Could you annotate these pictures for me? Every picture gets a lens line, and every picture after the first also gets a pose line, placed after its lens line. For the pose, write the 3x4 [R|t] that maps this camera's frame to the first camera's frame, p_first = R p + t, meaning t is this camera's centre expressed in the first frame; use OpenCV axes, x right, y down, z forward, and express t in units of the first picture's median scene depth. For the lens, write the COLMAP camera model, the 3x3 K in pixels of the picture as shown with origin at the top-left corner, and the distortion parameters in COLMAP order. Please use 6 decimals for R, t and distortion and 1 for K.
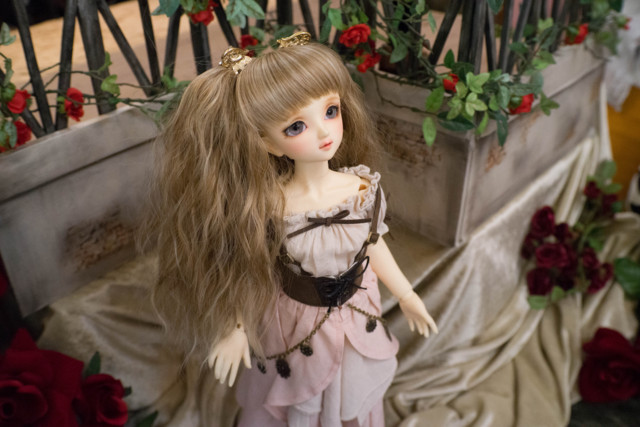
lens RADIAL K [[634.7, 0, 317.8], [0, 634.7, 226.9], [0, 0, 1]] dist [-0.111401, 0.000000]
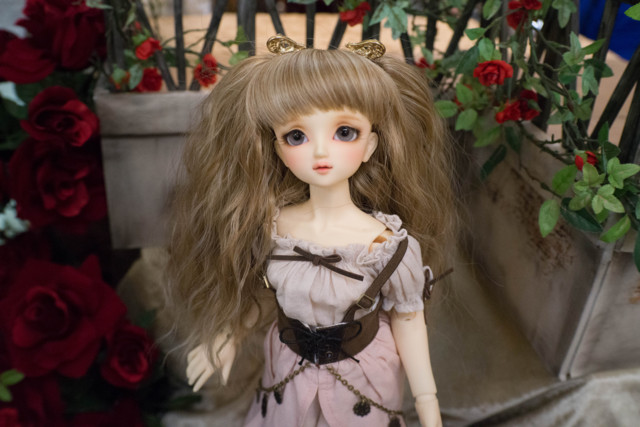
lens RADIAL K [[634.7, 0, 312.9], [0, 634.7, 207.5], [0, 0, 1]] dist [-0.111401, 0.000000]
pose [[0.804856, 0.336574, -0.488799, 0.389321], [-0.379541, 0.925097, 0.012047, -0.079113], [0.456241, 0.175823, 0.872313, 0.255644]]
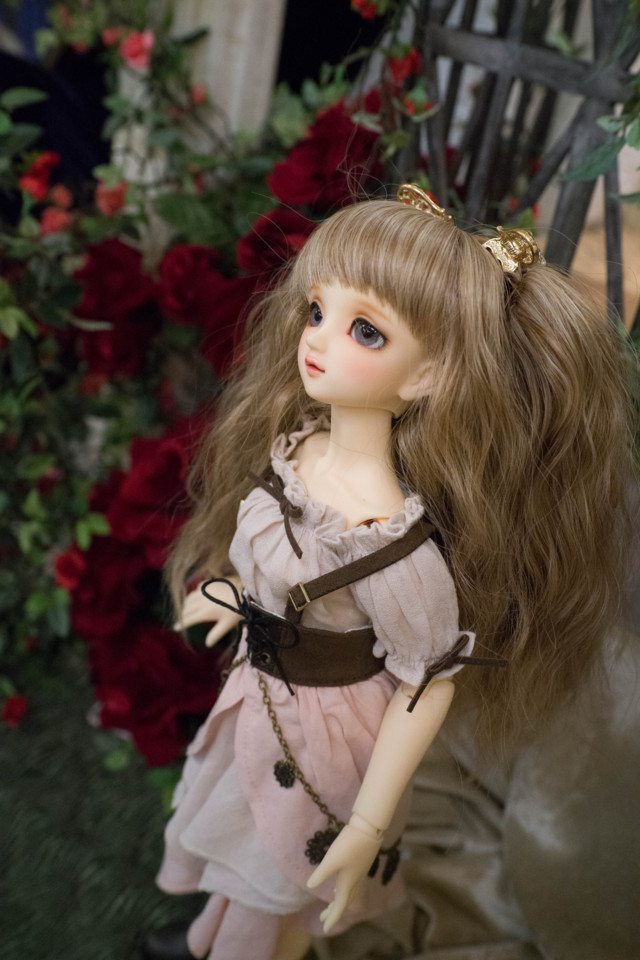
lens RADIAL K [[952.0, 0, 309.4], [0, 952.0, 476.1], [0, 0, 1]] dist [-0.111401, 0.000000]
pose [[0.097613, 0.535981, -0.838568, 0.682580], [-0.681798, 0.649823, 0.335978, -0.310318], [0.724998, 0.538938, 0.428862, 0.637878]]
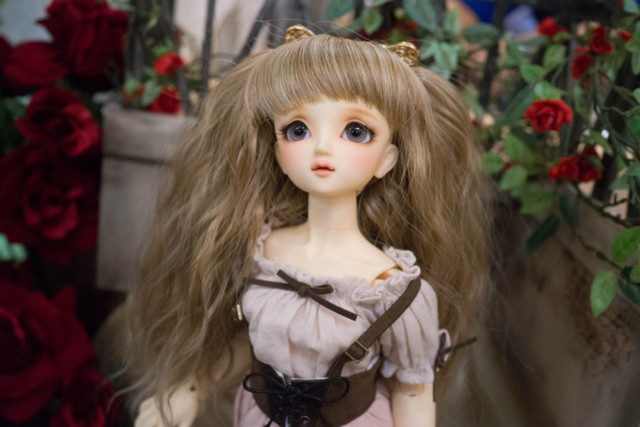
lens RADIAL K [[661.4, 0, 310.9], [0, 661.4, 205.5], [0, 0, 1]] dist [-0.109961, 0.000000]
pose [[0.716493, 0.339570, -0.609369, 0.406465], [-0.507403, 0.853144, -0.121189, -0.004423], [0.478728, 0.396027, 0.783570, 0.419953]]
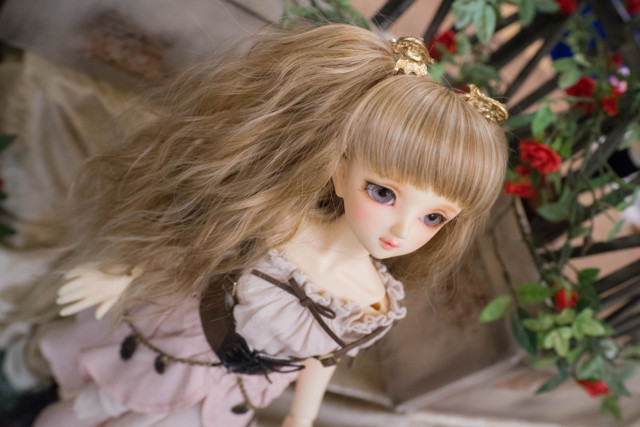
lens RADIAL K [[634.7, 0, 315.4], [0, 634.7, 212.3], [0, 0, 1]] dist [-0.111401, 0.000000]
pose [[0.603558, 0.797298, -0.005844, -0.051792], [-0.796036, 0.602985, 0.052306, -0.111090], [0.045227, -0.026917, 0.998614, 0.297478]]
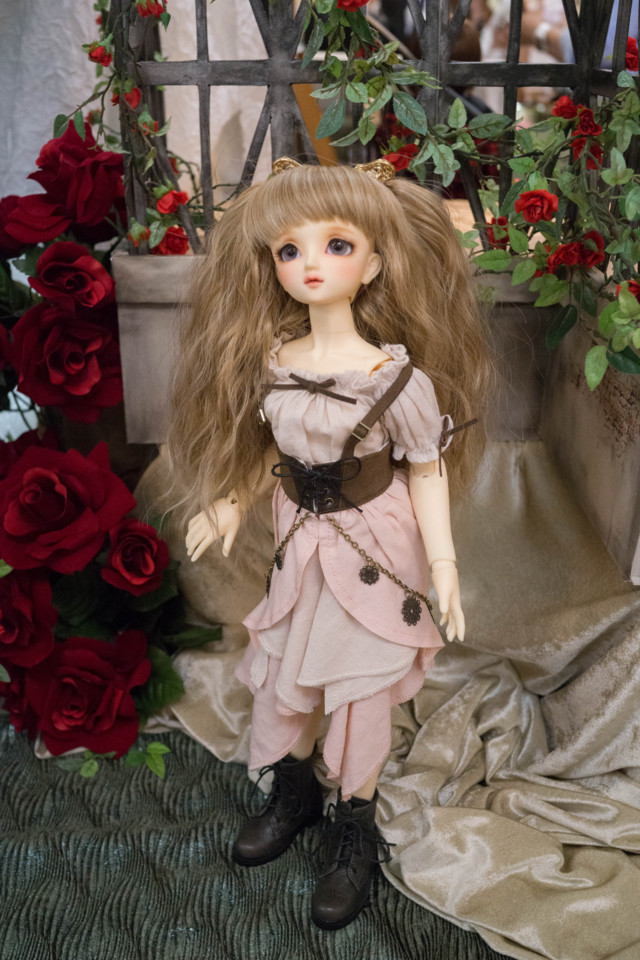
lens RADIAL K [[952.0, 0, 300.4], [0, 952.0, 479.6], [0, 0, 1]] dist [-0.111401, 0.000000]
pose [[0.692959, 0.330572, -0.640726, 0.782798], [-0.408623, 0.912251, 0.028727, 0.066586], [0.593999, 0.241908, 0.767232, 0.116284]]
